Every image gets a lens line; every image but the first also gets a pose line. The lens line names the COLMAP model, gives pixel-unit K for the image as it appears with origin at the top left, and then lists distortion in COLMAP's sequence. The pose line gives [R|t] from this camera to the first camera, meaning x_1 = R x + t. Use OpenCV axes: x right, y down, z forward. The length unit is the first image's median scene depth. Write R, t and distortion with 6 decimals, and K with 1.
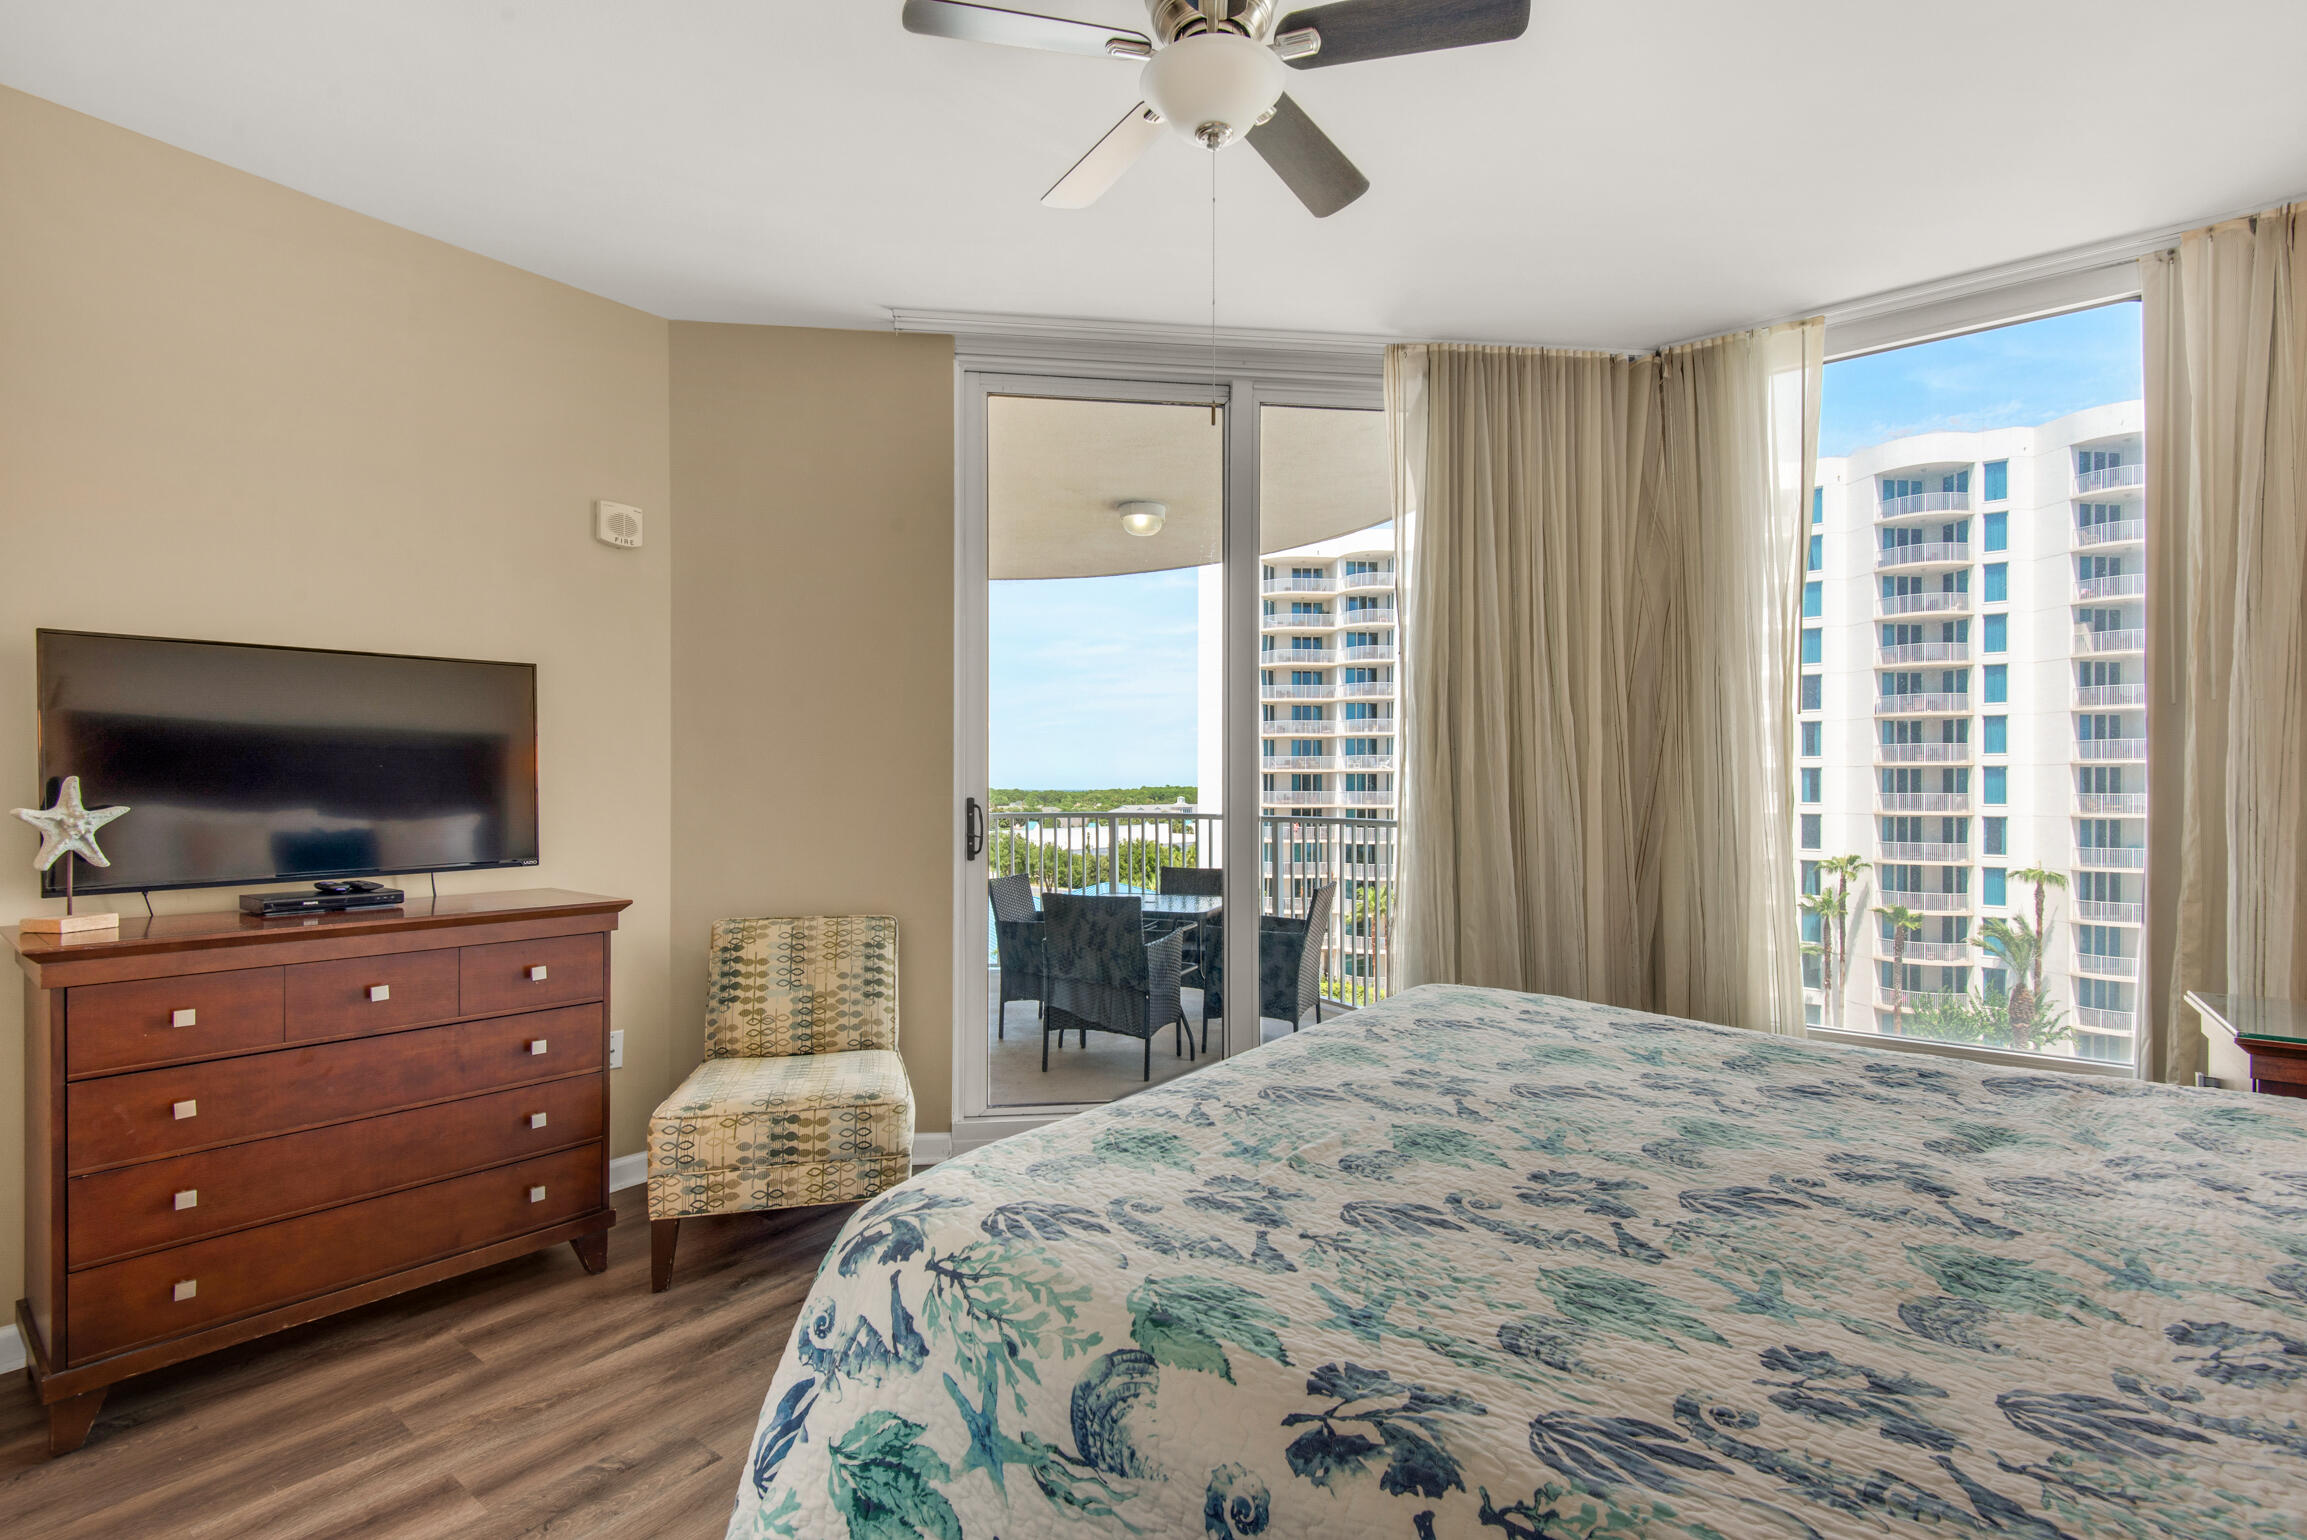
lens RADIAL K [[1107.8, 0, 1153.3], [0, 1107.8, 771.4], [0, 0, 1]] dist [-0.017505, -0.000047]
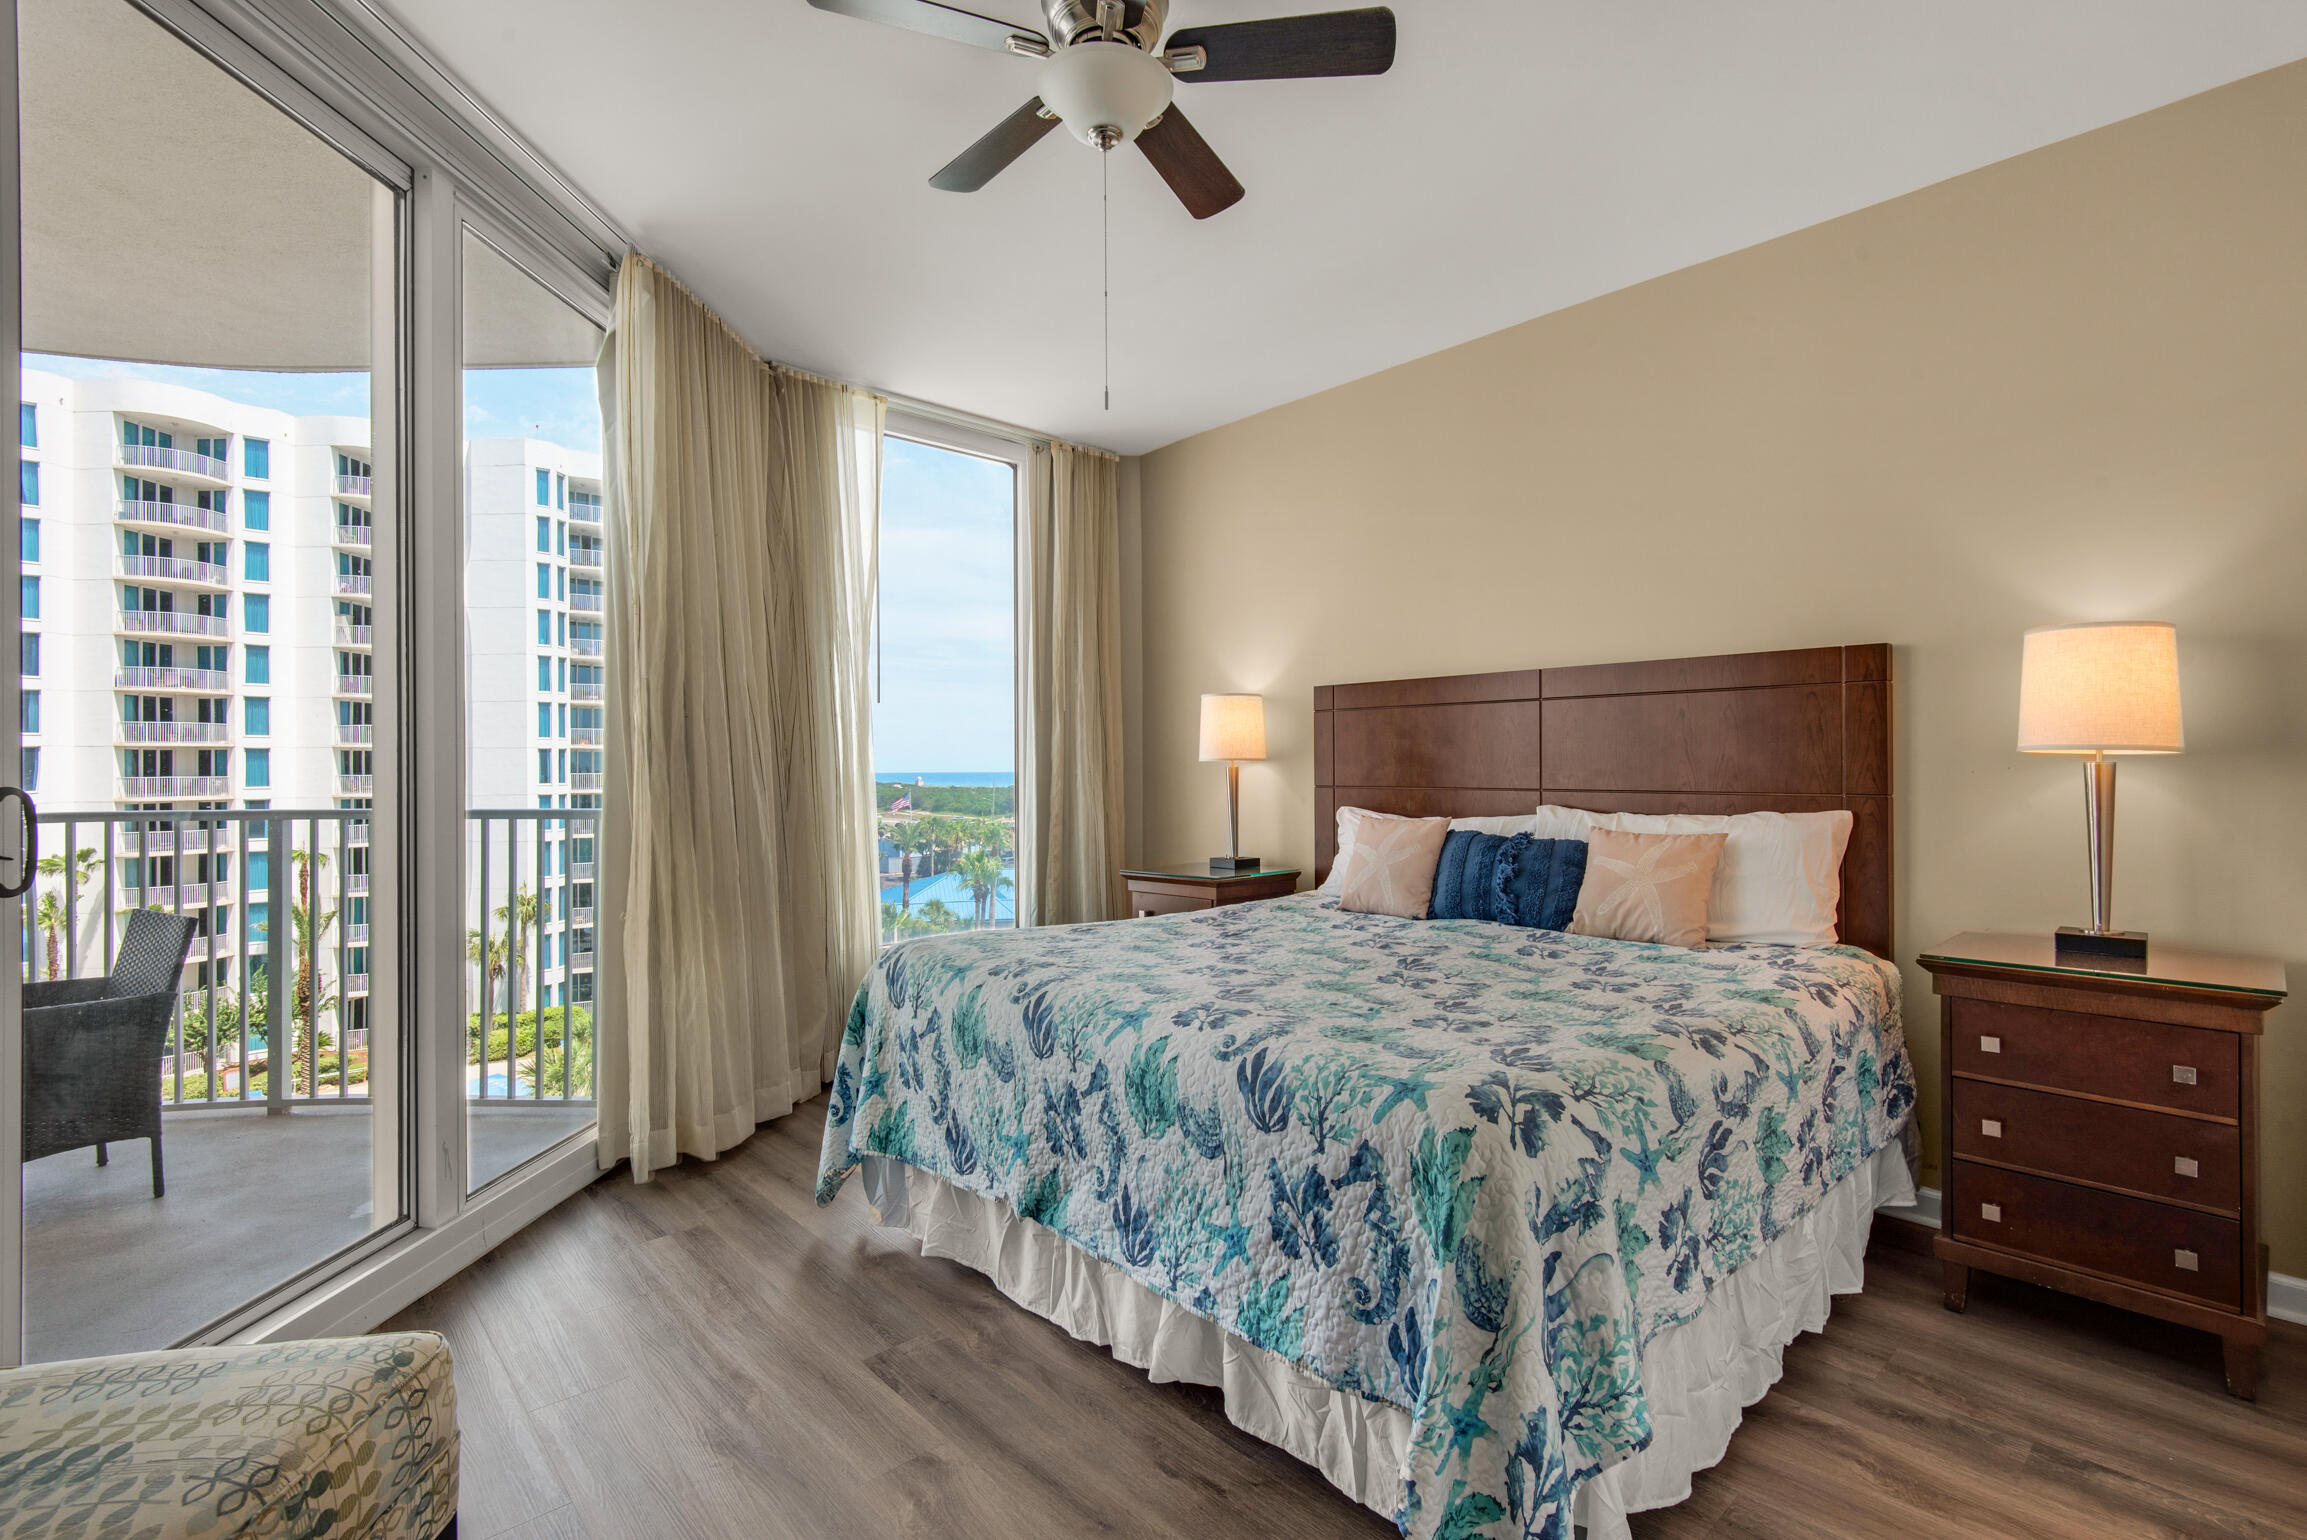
lens RADIAL K [[1051.8, 0, 1175.7], [0, 1051.8, 754.9], [0, 0, 1]] dist [0.016543, -0.008127]
pose [[0.114530, 0.006156, 0.993401, -0.081952], [-0.005675, 0.999969, -0.005542, 0.001747], [-0.993404, -0.005003, 0.114561, 0.070709]]
